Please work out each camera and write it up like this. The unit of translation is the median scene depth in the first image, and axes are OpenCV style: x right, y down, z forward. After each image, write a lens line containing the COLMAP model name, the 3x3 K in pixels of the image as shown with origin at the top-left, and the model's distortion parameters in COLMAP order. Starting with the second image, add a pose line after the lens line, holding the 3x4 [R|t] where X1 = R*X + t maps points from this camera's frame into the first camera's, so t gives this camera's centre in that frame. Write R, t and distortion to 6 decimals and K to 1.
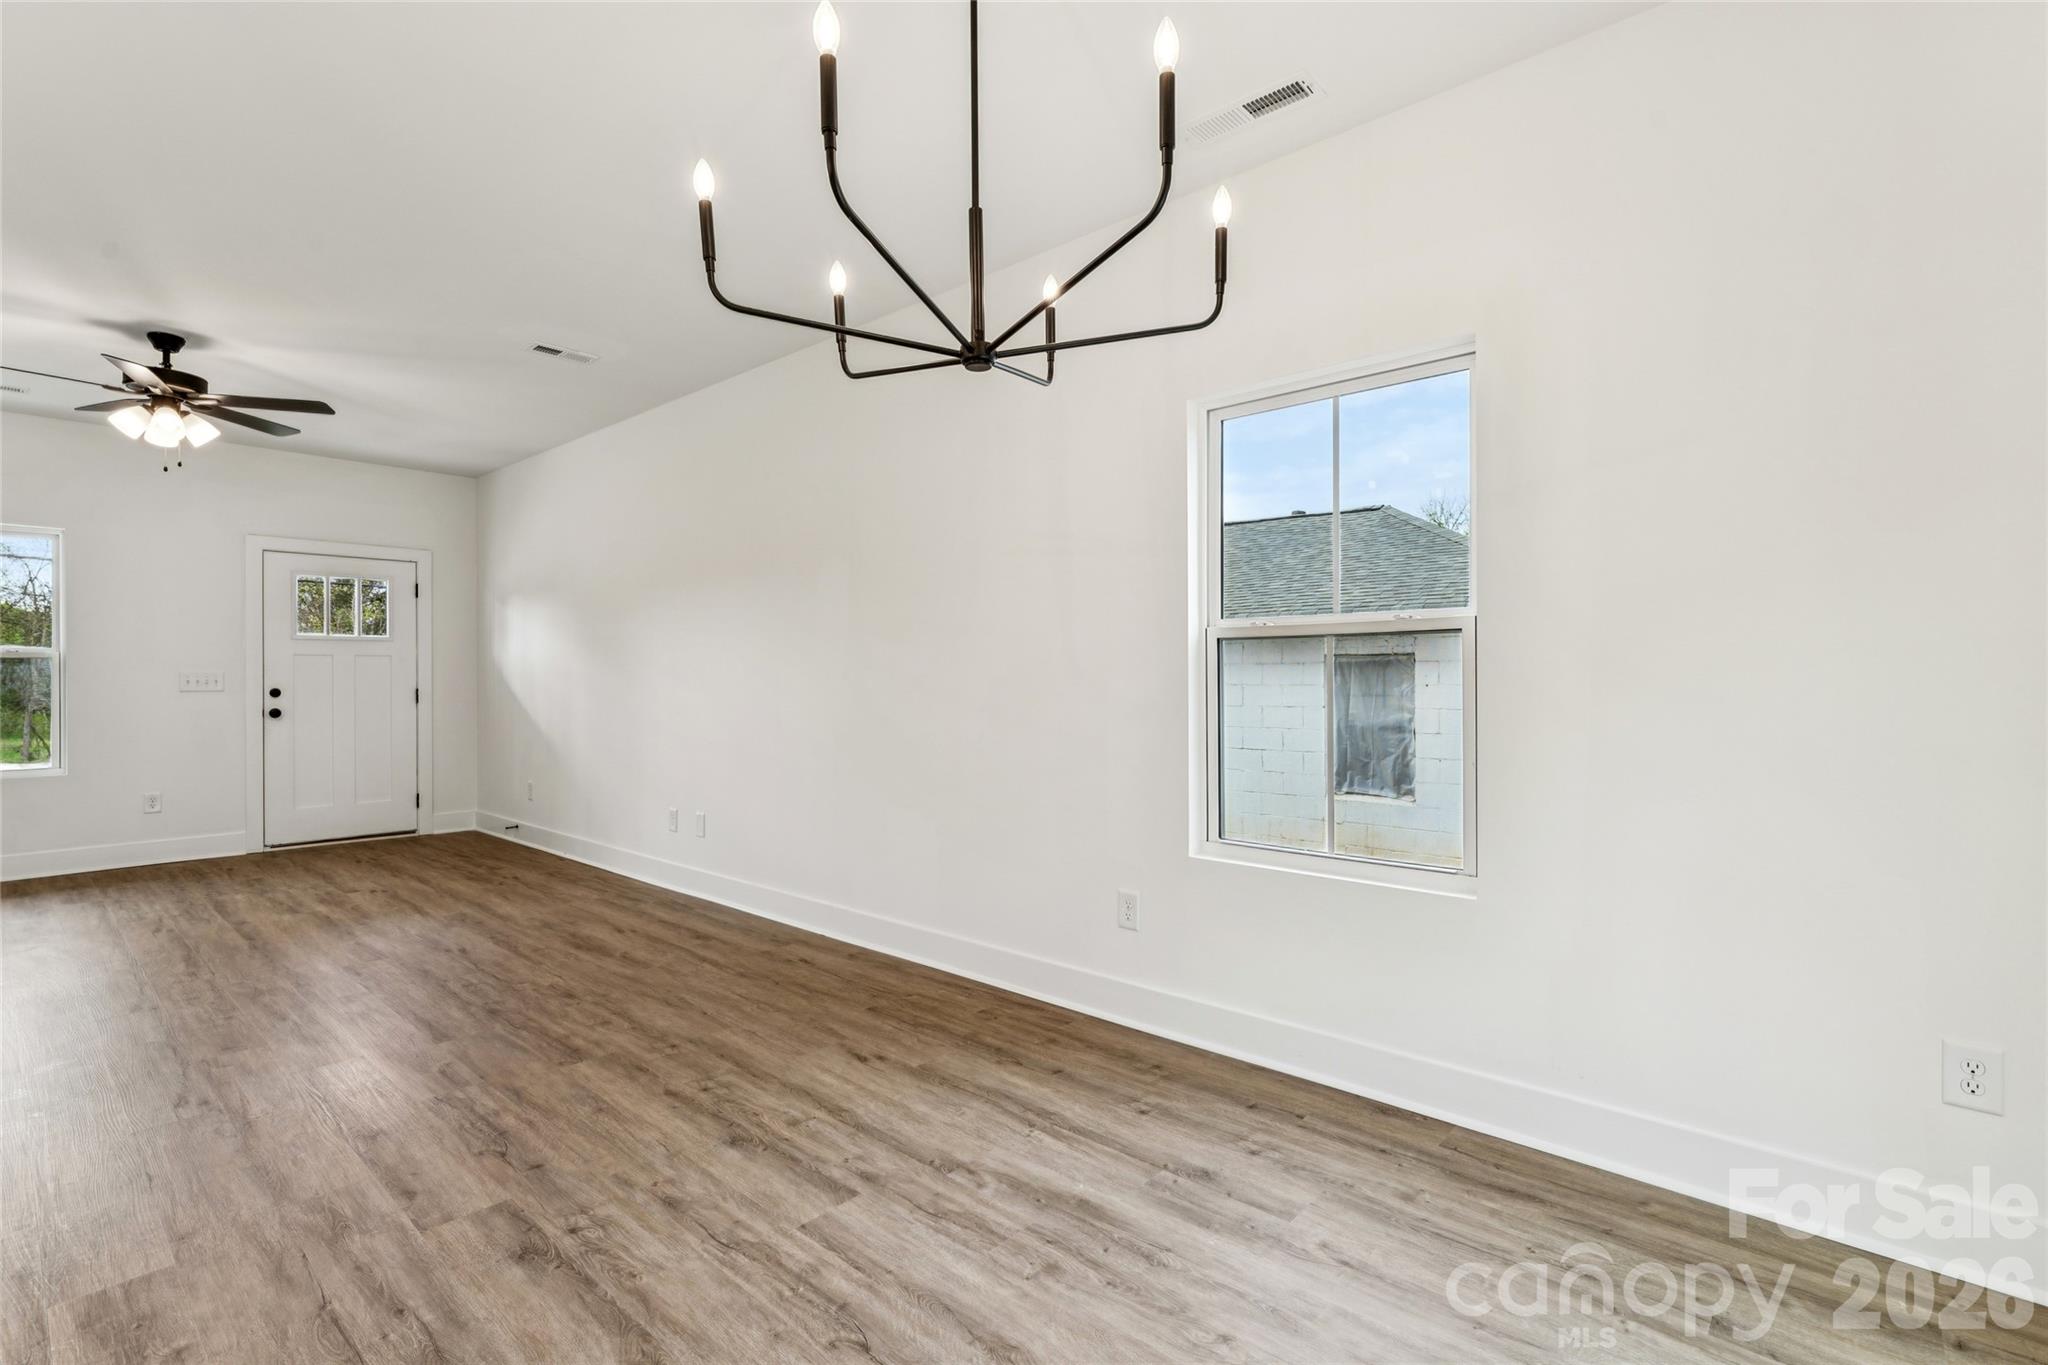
lens RADIAL K [[941.5, 0, 1018.7], [0, 941.5, 670.1], [0, 0, 1]] dist [0.000666, 0.000472]
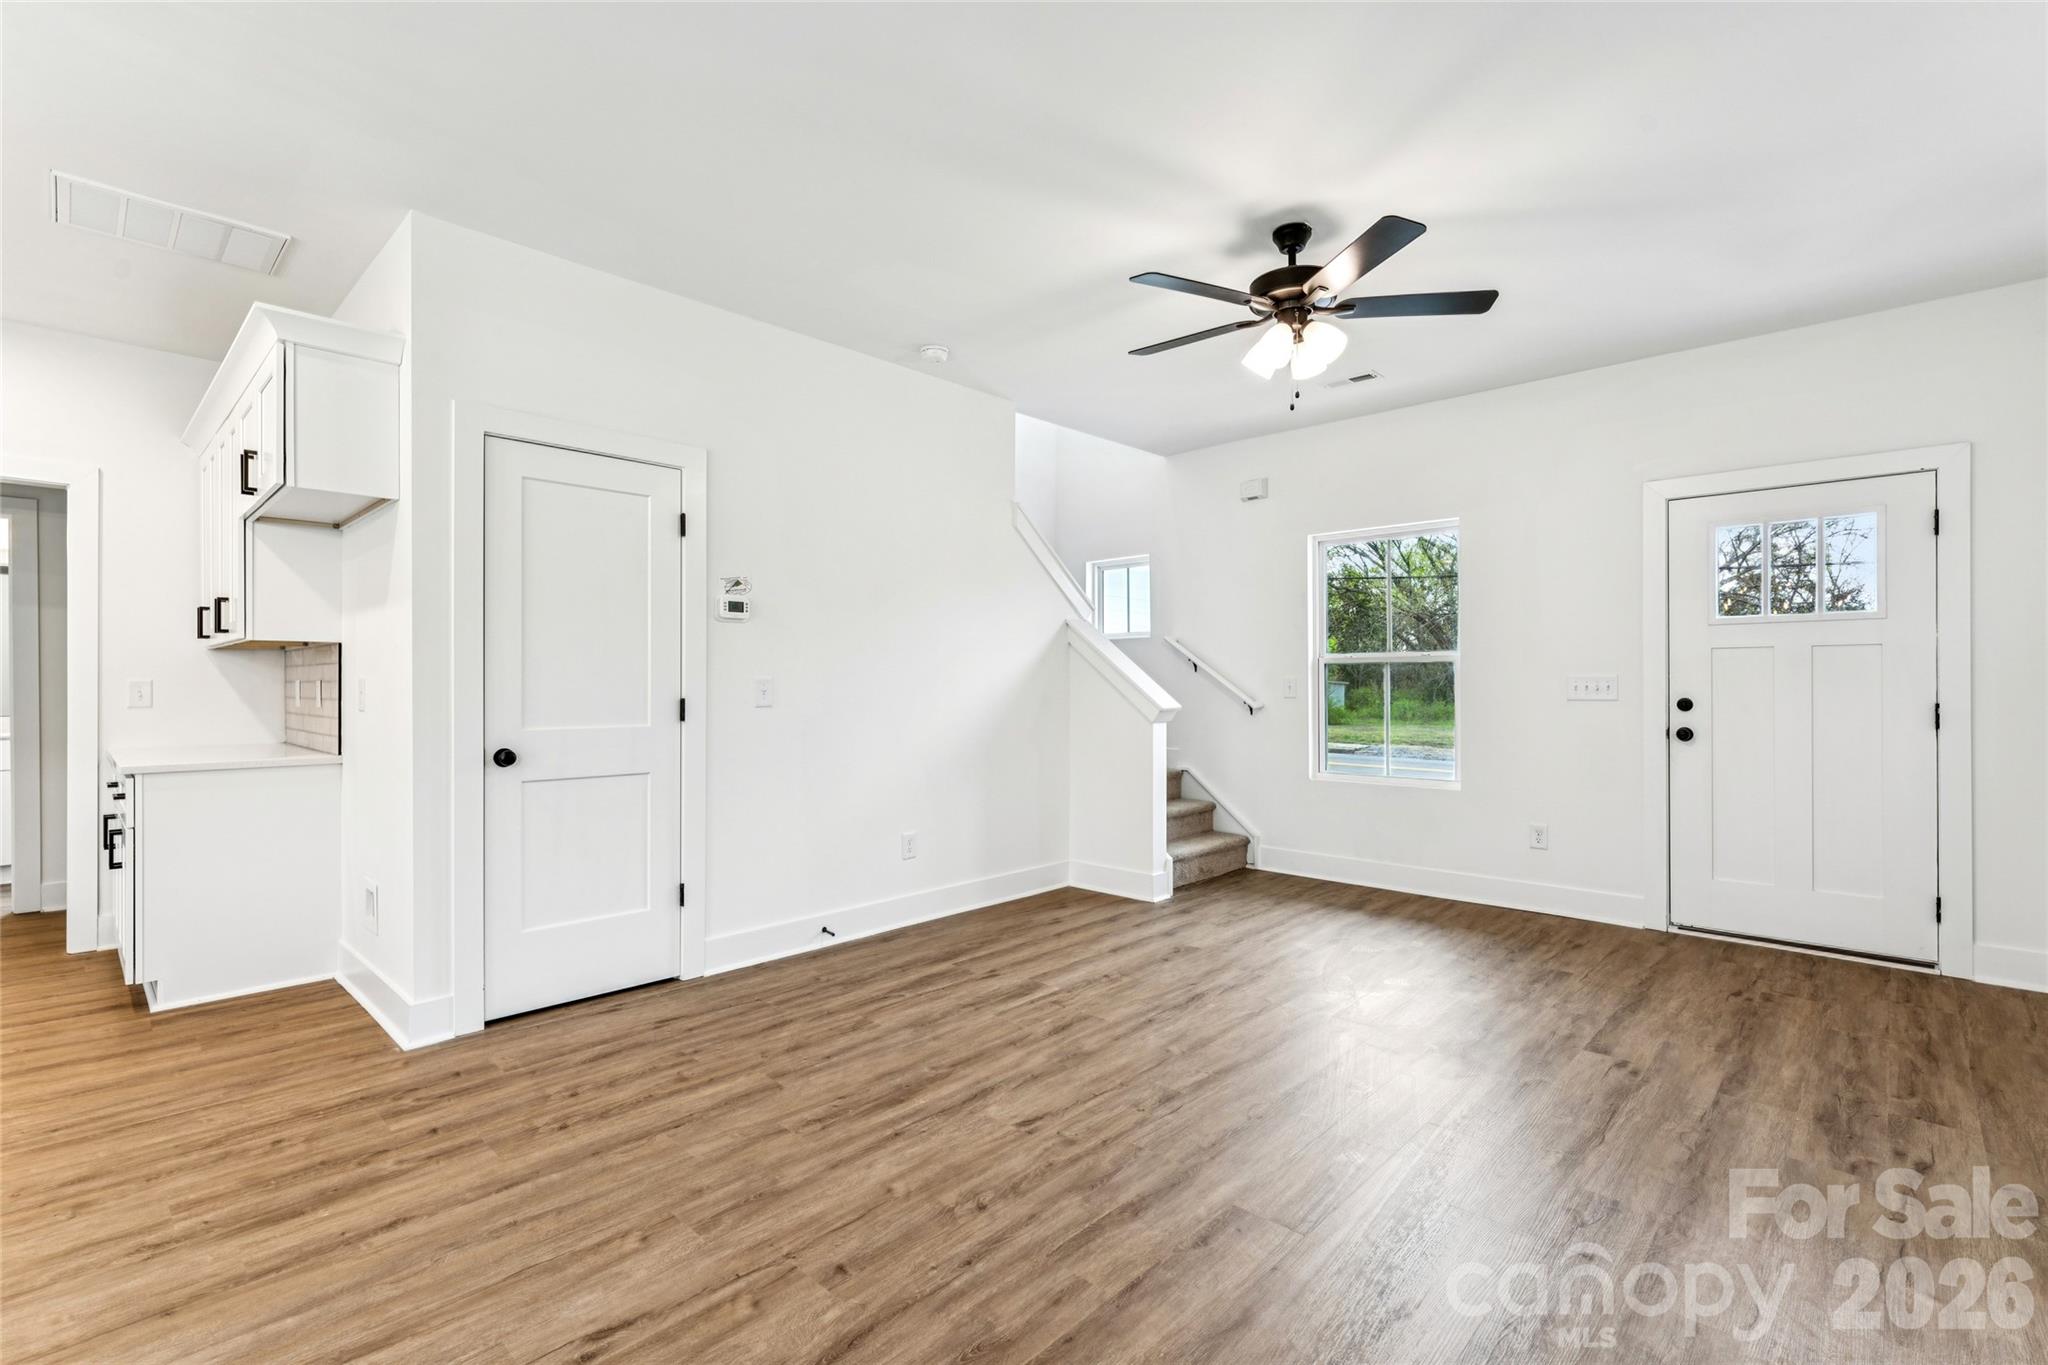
lens RADIAL K [[926.3, 0, 1022.5], [0, 926.3, 687.4], [0, 0, 1]] dist [0.001480, -0.000083]
pose [[-0.020552, 0.007000, -0.999764, -0.287772], [0.006411, 0.999956, 0.006869, 0.011110], [0.999768, -0.006268, -0.020596, 1.472636]]
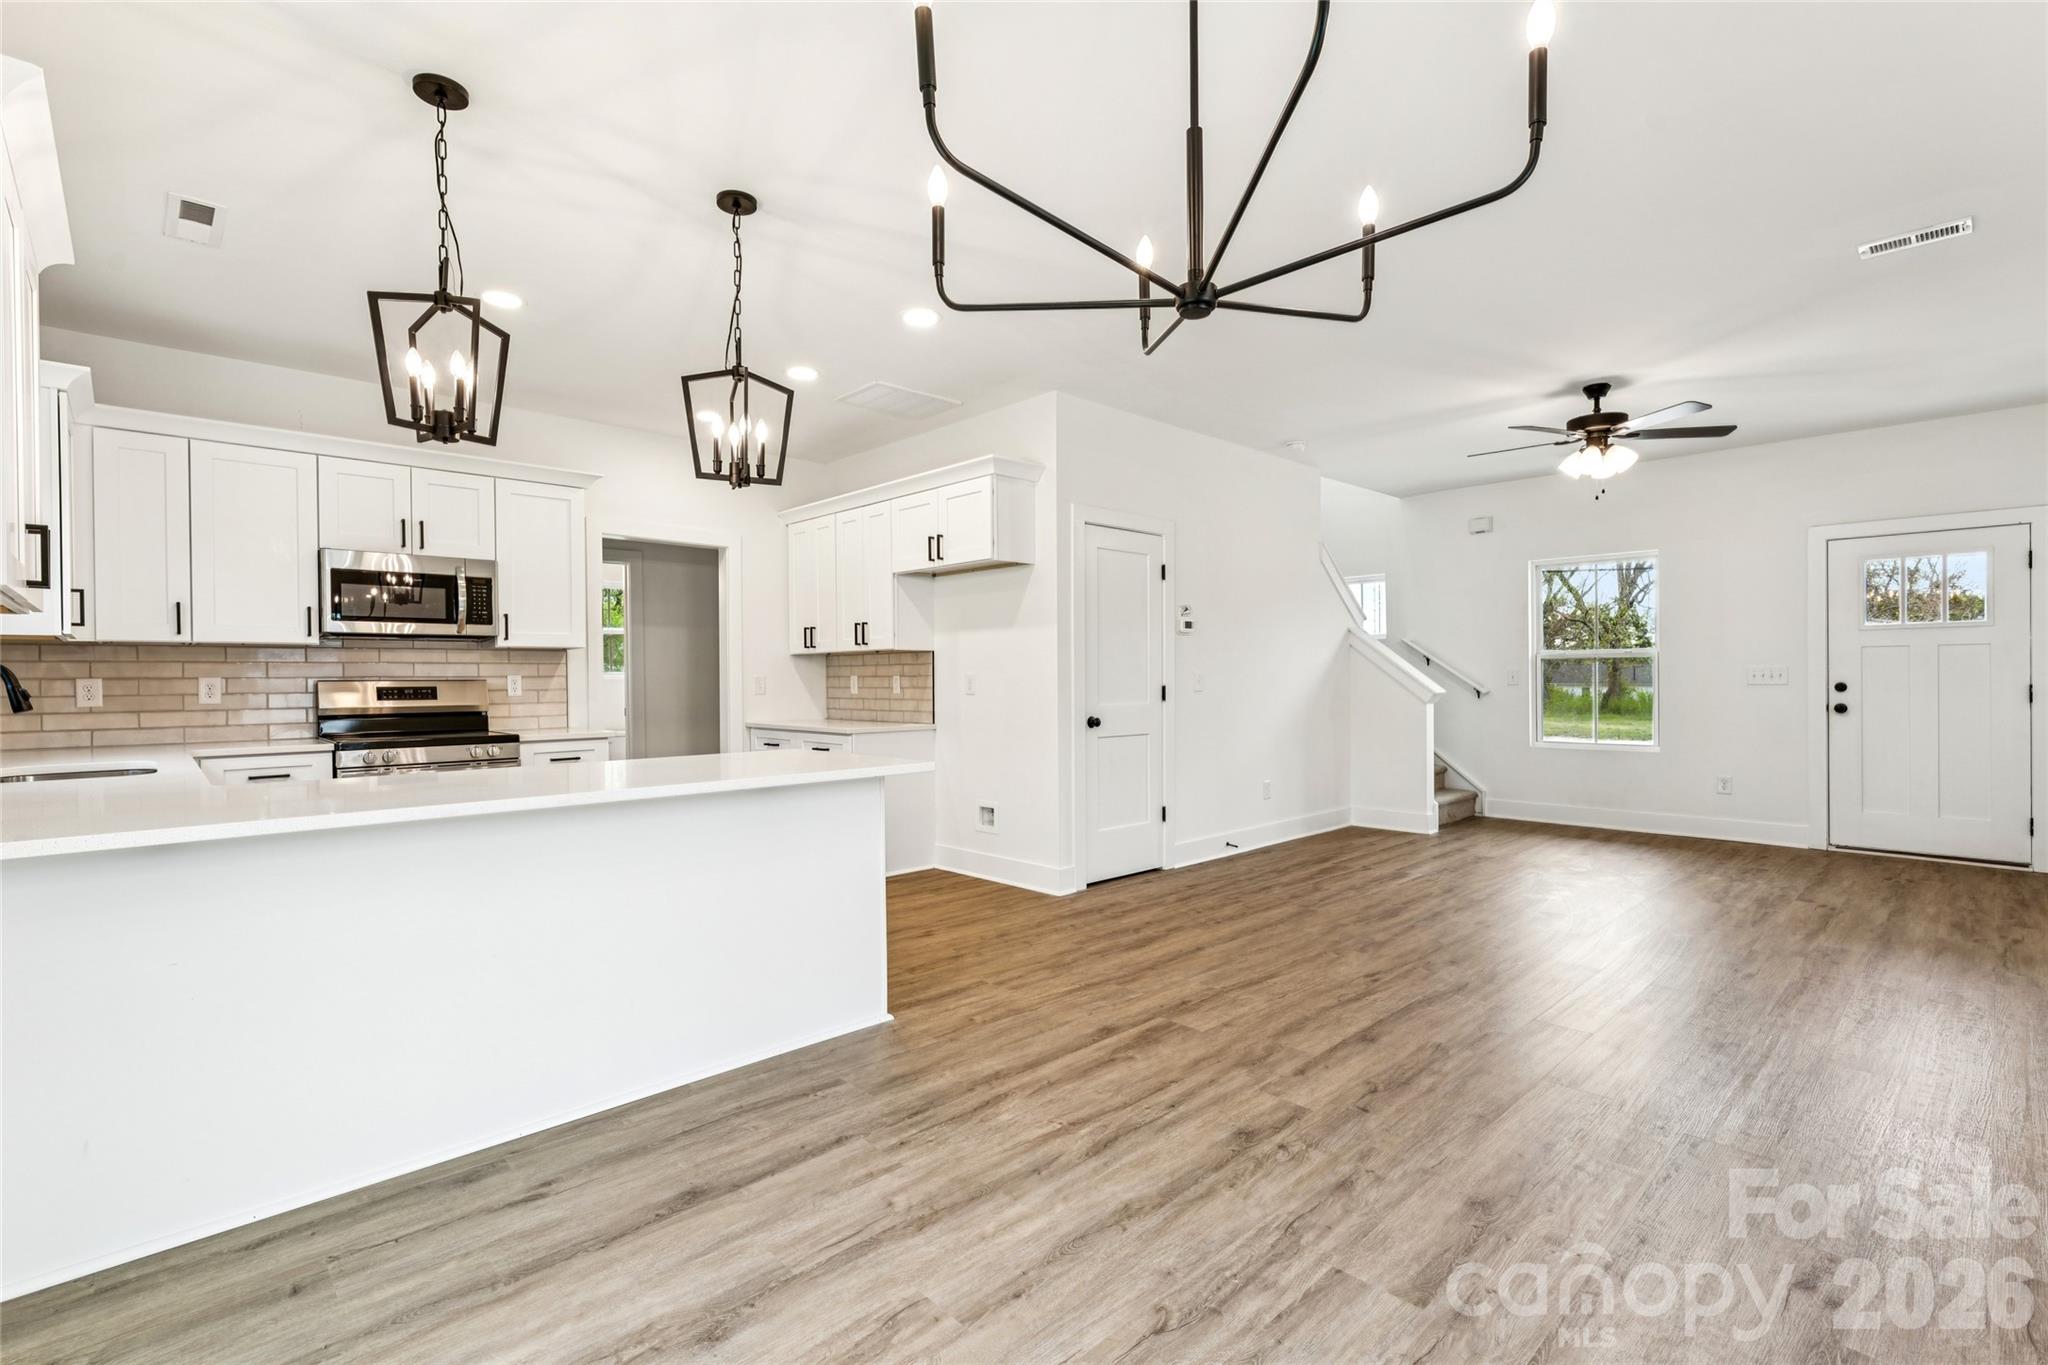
lens RADIAL K [[930.8, 0, 1022.8], [0, 930.8, 686.6], [0, 0, 1]] dist [0.000945, 0.000545]
pose [[-0.073310, 0.013255, -0.997221, 0.601645], [0.012303, 0.999848, 0.012386, 0.004437], [0.997233, -0.011361, -0.073461, 0.664776]]
